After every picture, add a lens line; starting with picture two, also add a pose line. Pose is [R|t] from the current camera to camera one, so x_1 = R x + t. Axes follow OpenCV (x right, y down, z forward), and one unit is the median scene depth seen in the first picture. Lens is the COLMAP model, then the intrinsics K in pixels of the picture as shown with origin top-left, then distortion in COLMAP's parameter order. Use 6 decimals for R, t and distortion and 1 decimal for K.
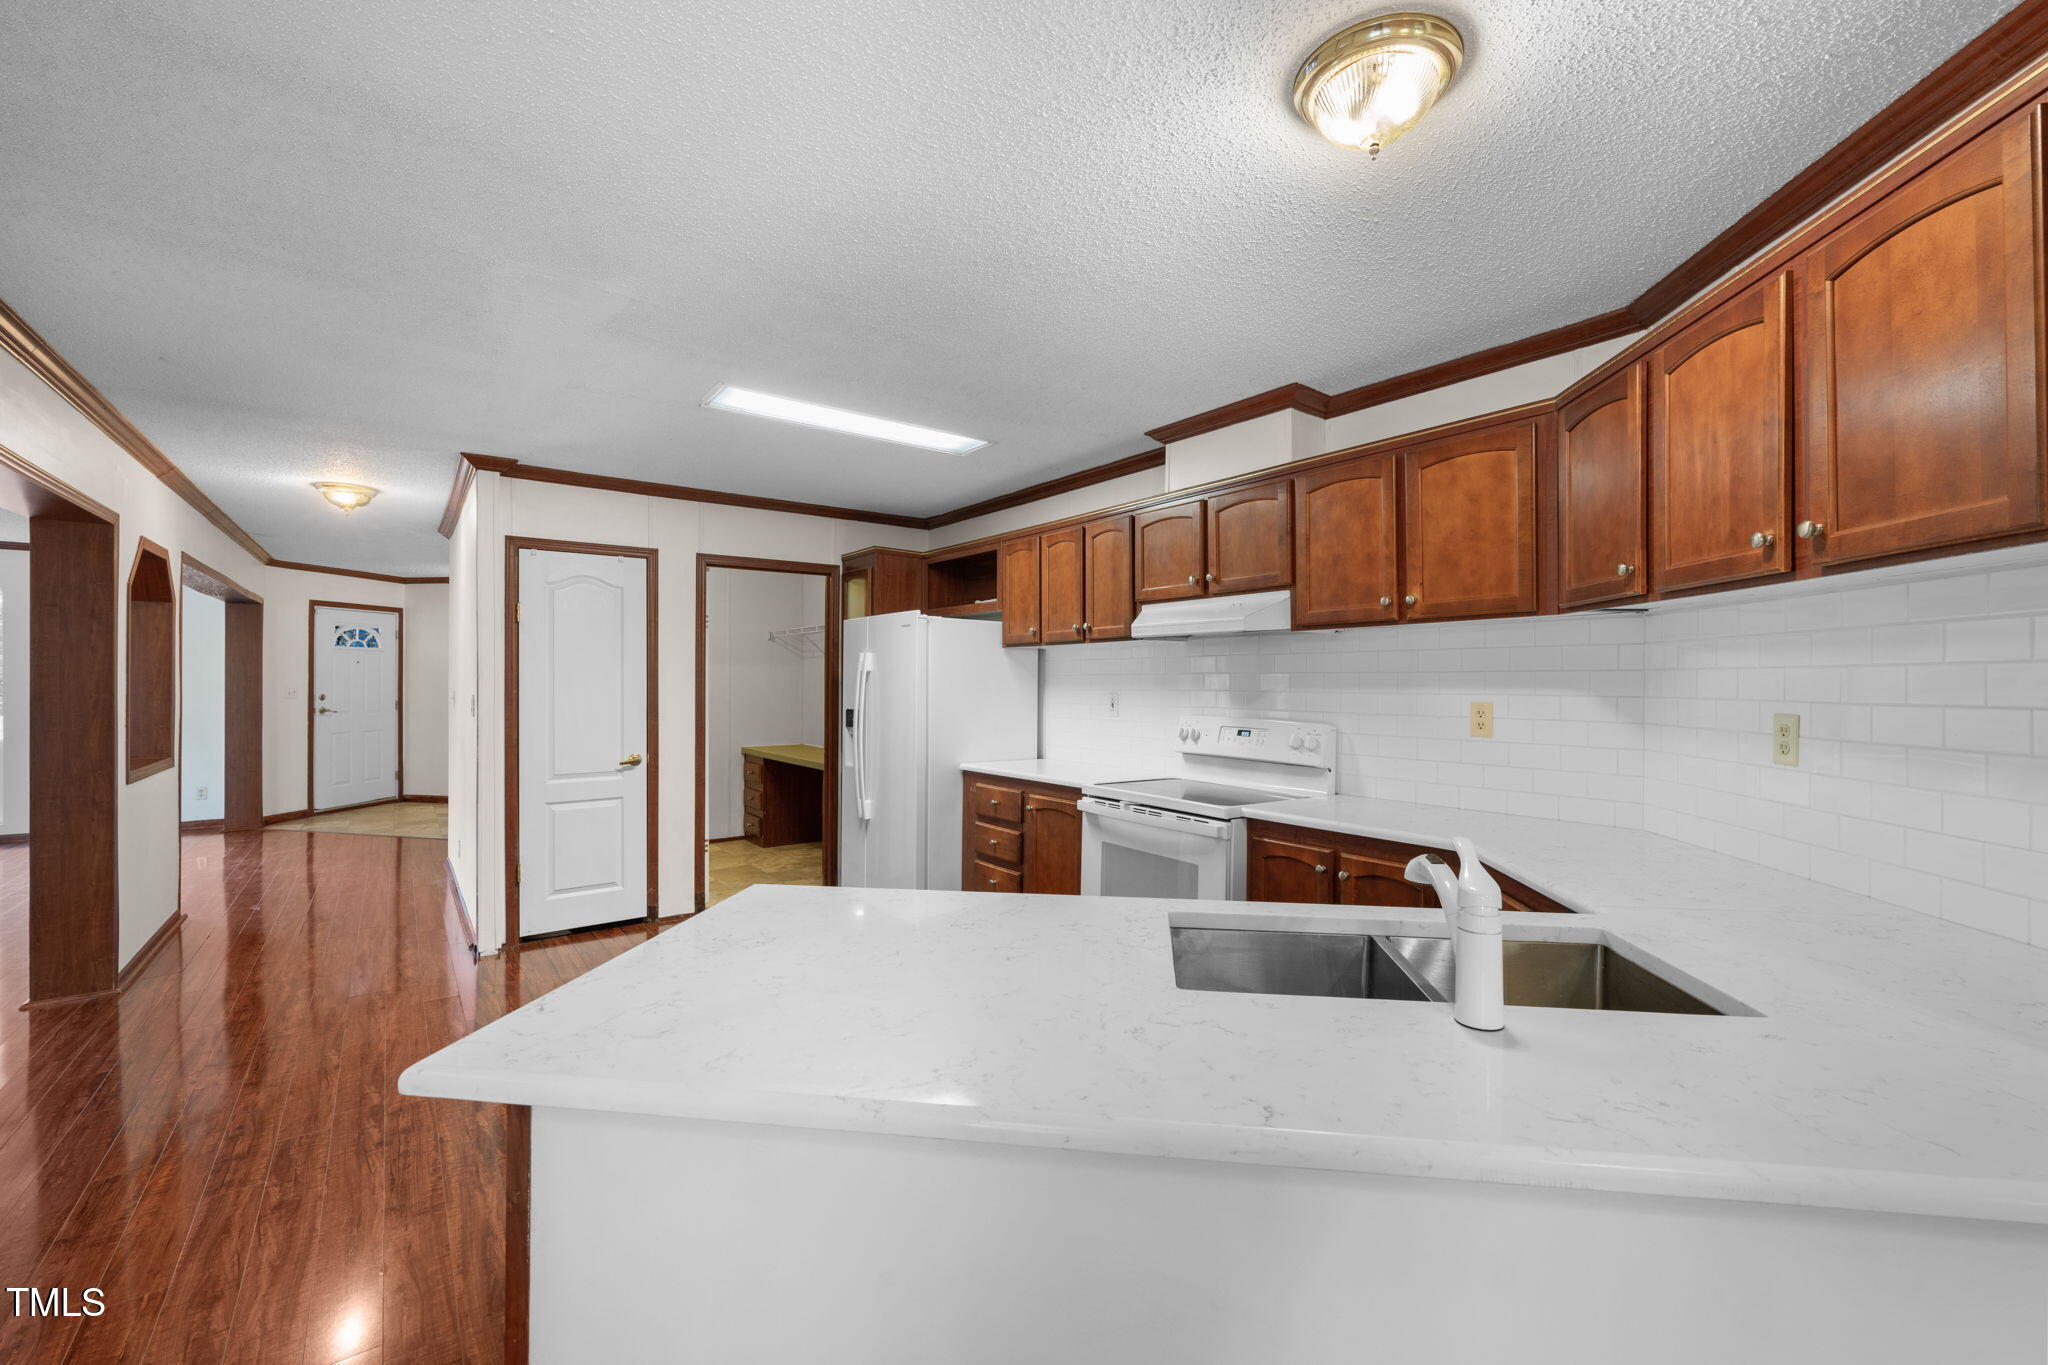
lens RADIAL K [[847.2, 0, 1051.0], [0, 847.2, 679.5], [0, 0, 1]] dist [0.001409, 0.000507]
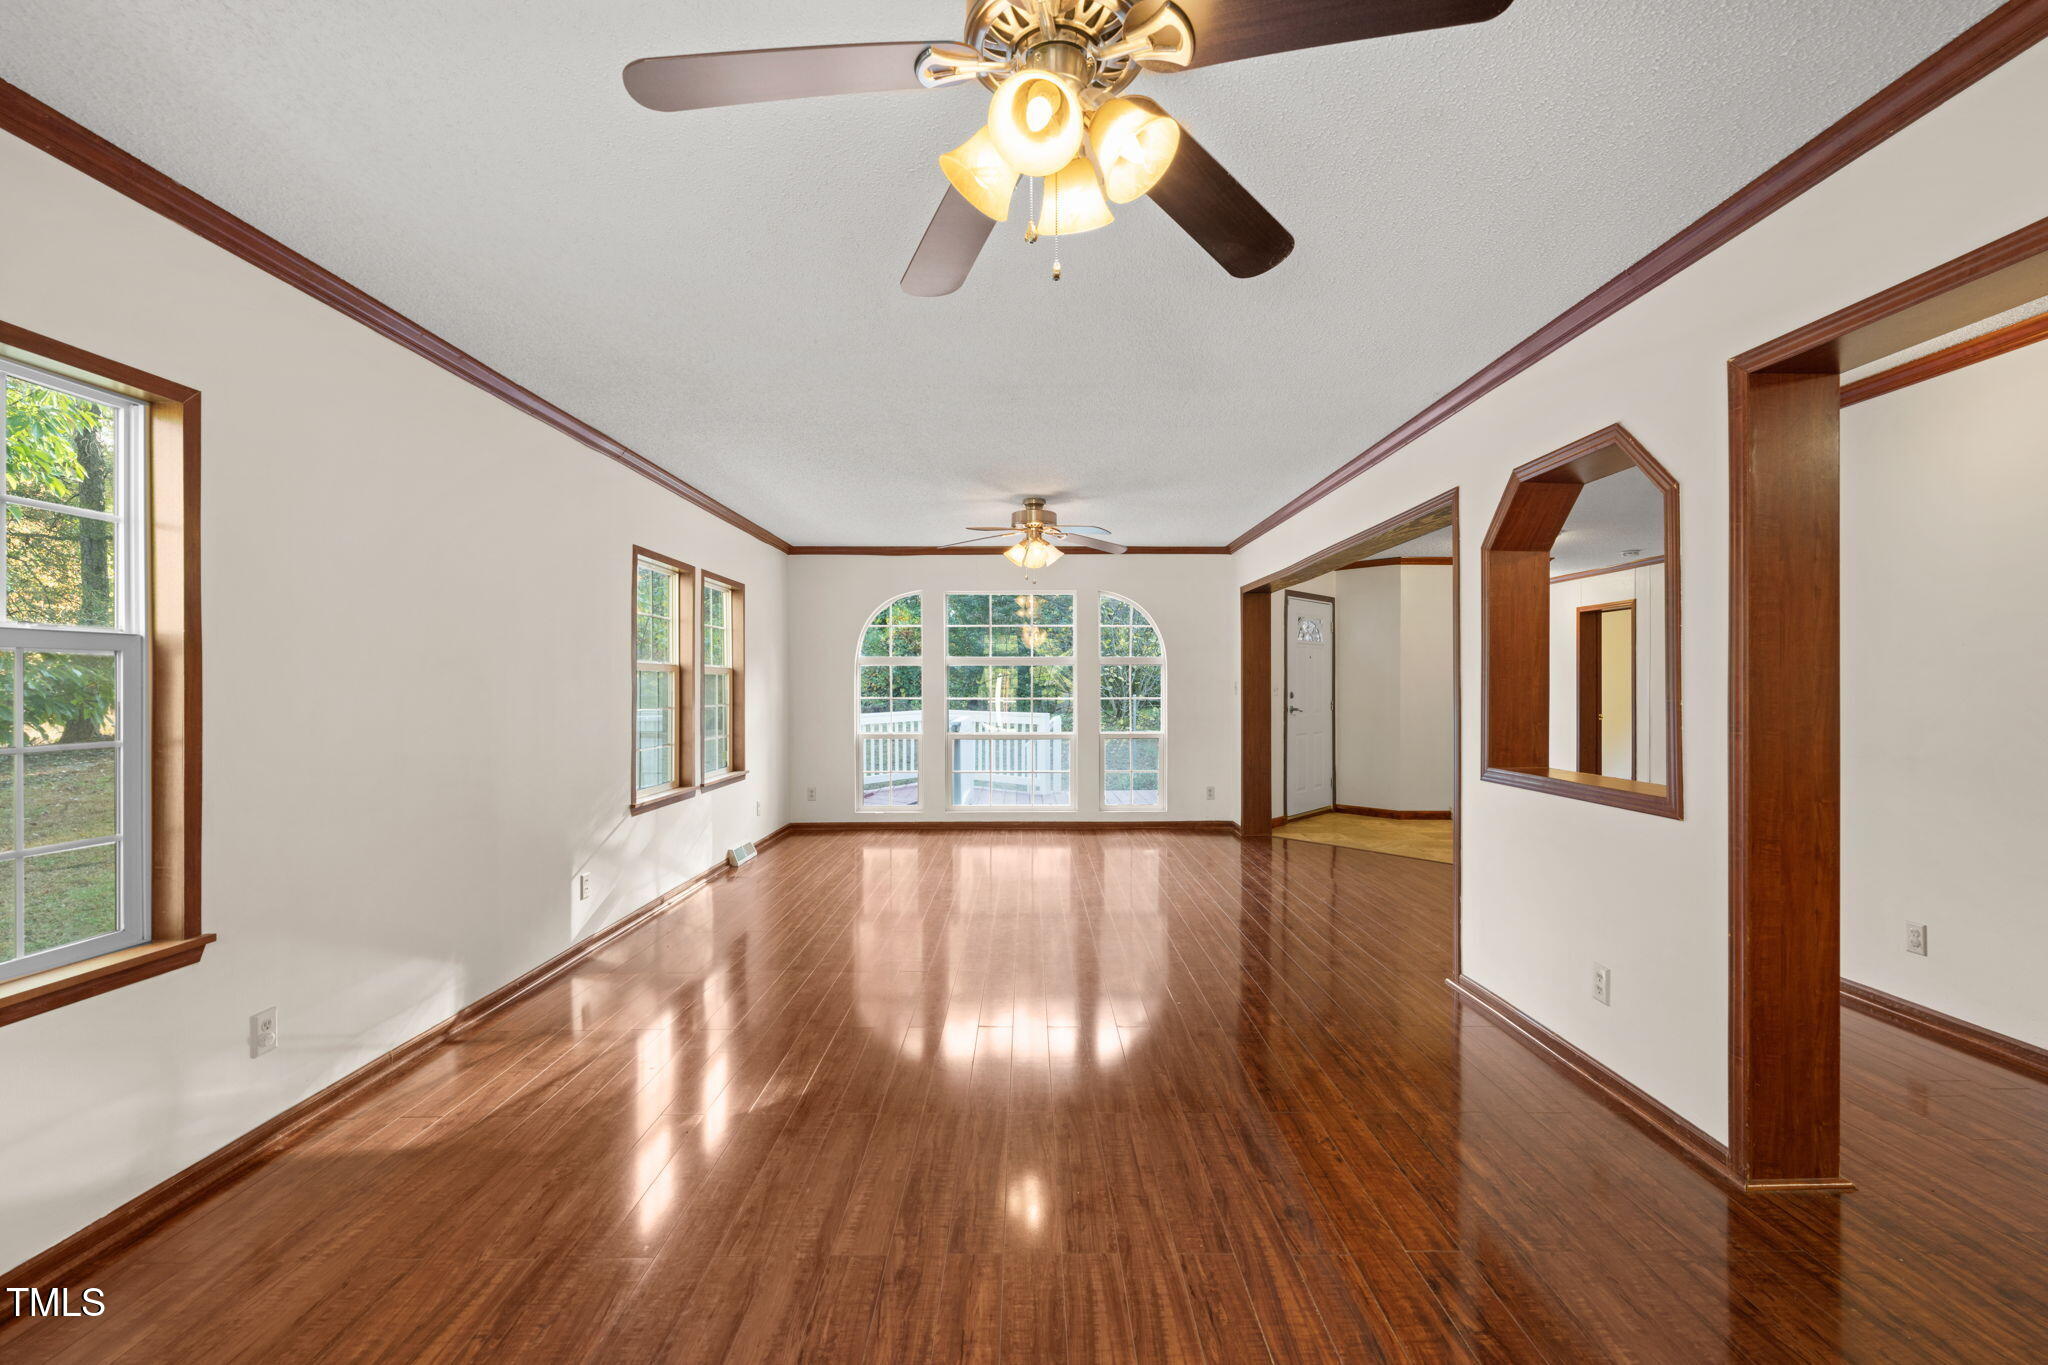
lens RADIAL K [[848.6, 0, 1031.7], [0, 848.6, 694.1], [0, 0, 1]] dist [-0.001339, -0.000189]
pose [[0.800597, 0.001889, -0.599200, -0.588741], [0.002232, 0.999979, 0.006133, 0.015149], [0.599199, -0.006248, 0.800576, 0.104107]]
